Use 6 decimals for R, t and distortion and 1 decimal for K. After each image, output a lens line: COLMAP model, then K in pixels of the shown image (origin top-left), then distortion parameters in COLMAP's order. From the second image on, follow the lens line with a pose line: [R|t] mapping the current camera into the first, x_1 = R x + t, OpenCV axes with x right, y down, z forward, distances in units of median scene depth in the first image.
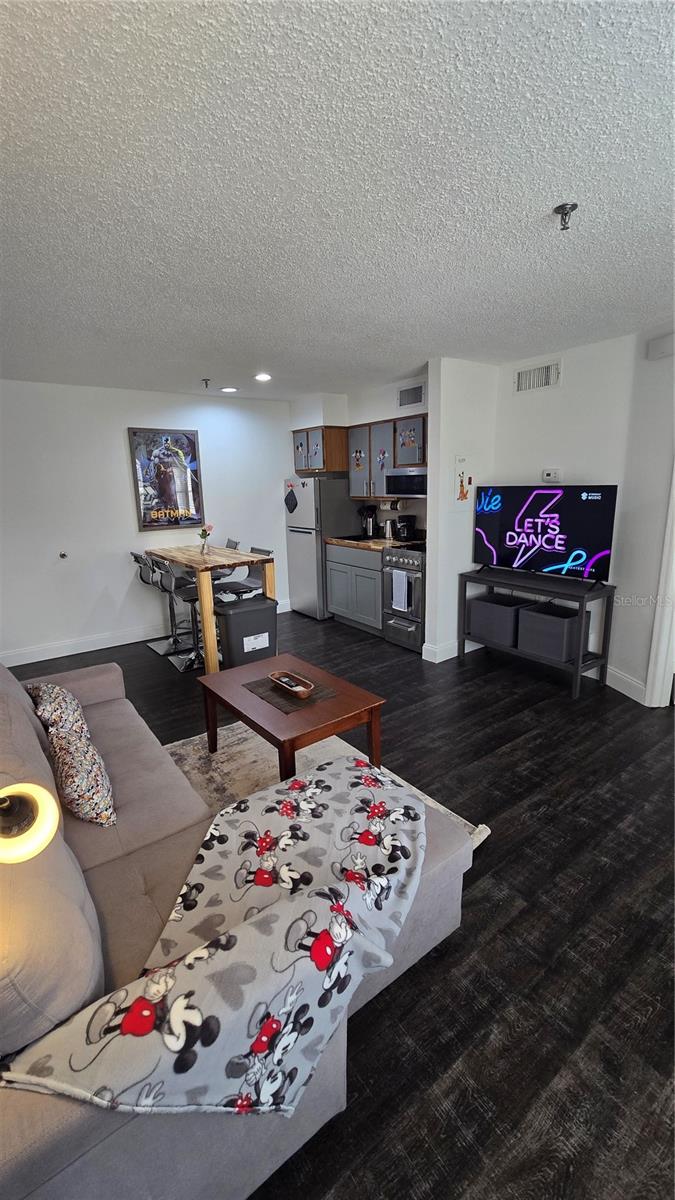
lens RADIAL K [[491.6, 0, 333.2], [0, 491.6, 592.4], [0, 0, 1]] dist [-0.004813, 0.001253]
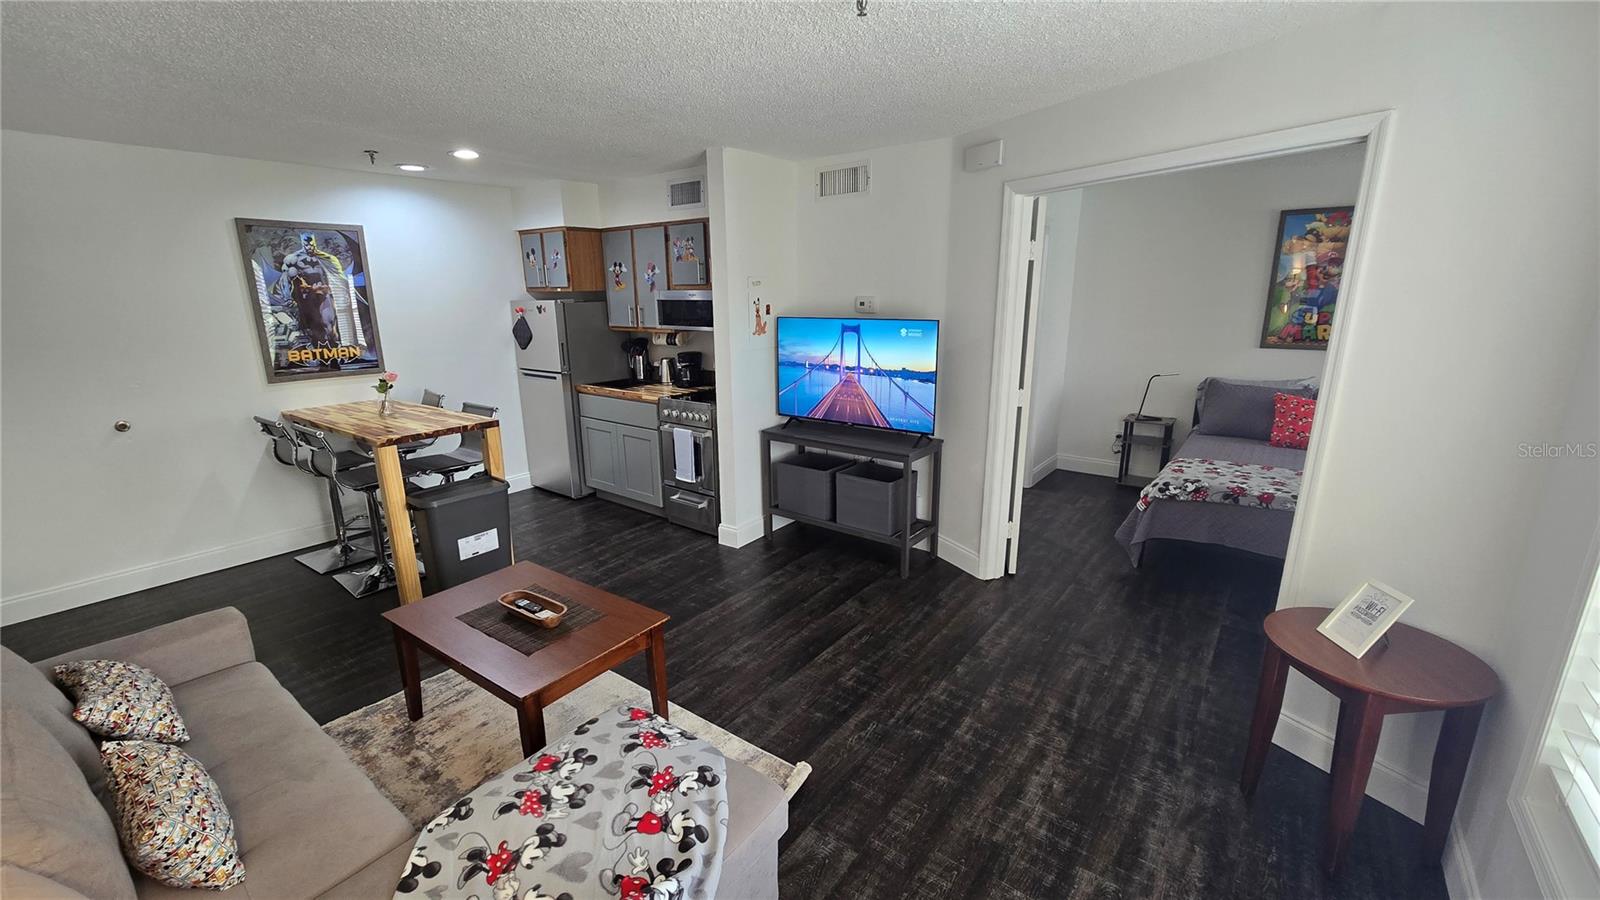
lens RADIAL K [[655.5, 0, 787.6], [0, 655.5, 453.6], [0, 0, 1]] dist [-0.004813, 0.001253]
pose [[0.959039, -0.054047, 0.278069, 0.013225], [0.048582, 0.998467, 0.026512, -0.036659], [-0.279076, -0.011916, 0.960195, 0.003473]]
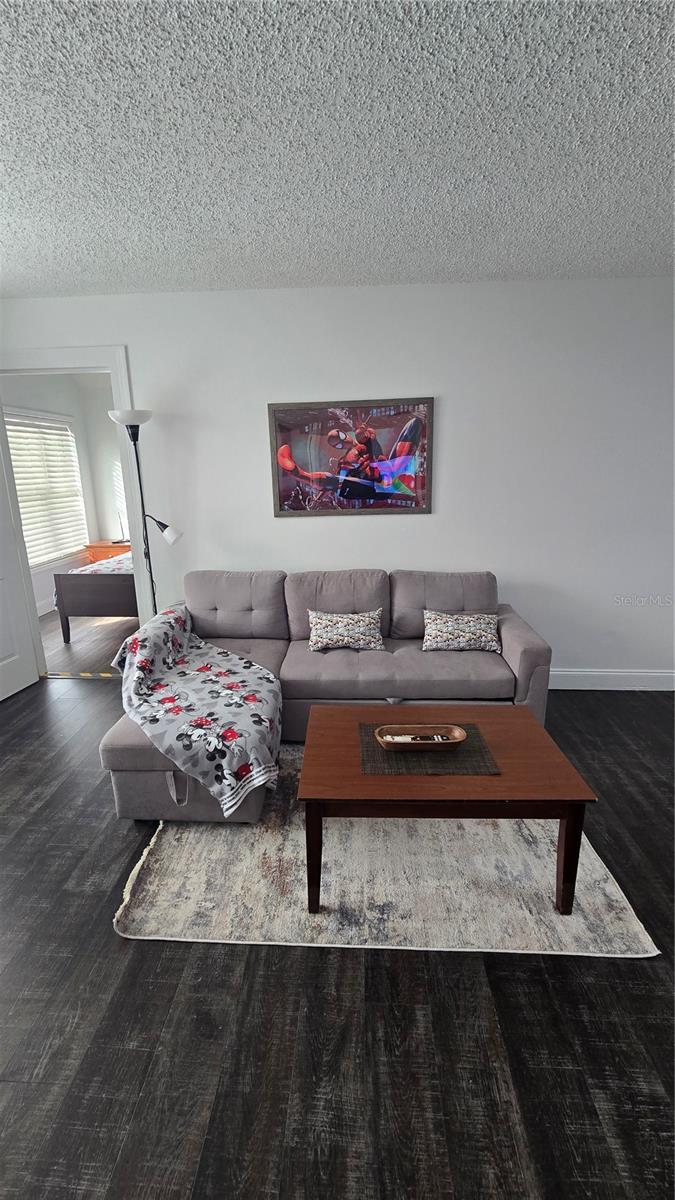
lens RADIAL K [[491.6, 0, 336.1], [0, 491.6, 600.3], [0, 0, 1]] dist [-0.004813, 0.001253]
pose [[-0.628225, 0.232758, -0.742399, 0.400729], [-0.151936, 0.899129, 0.410466, -0.223115], [0.763052, 0.370663, -0.529491, 1.068153]]
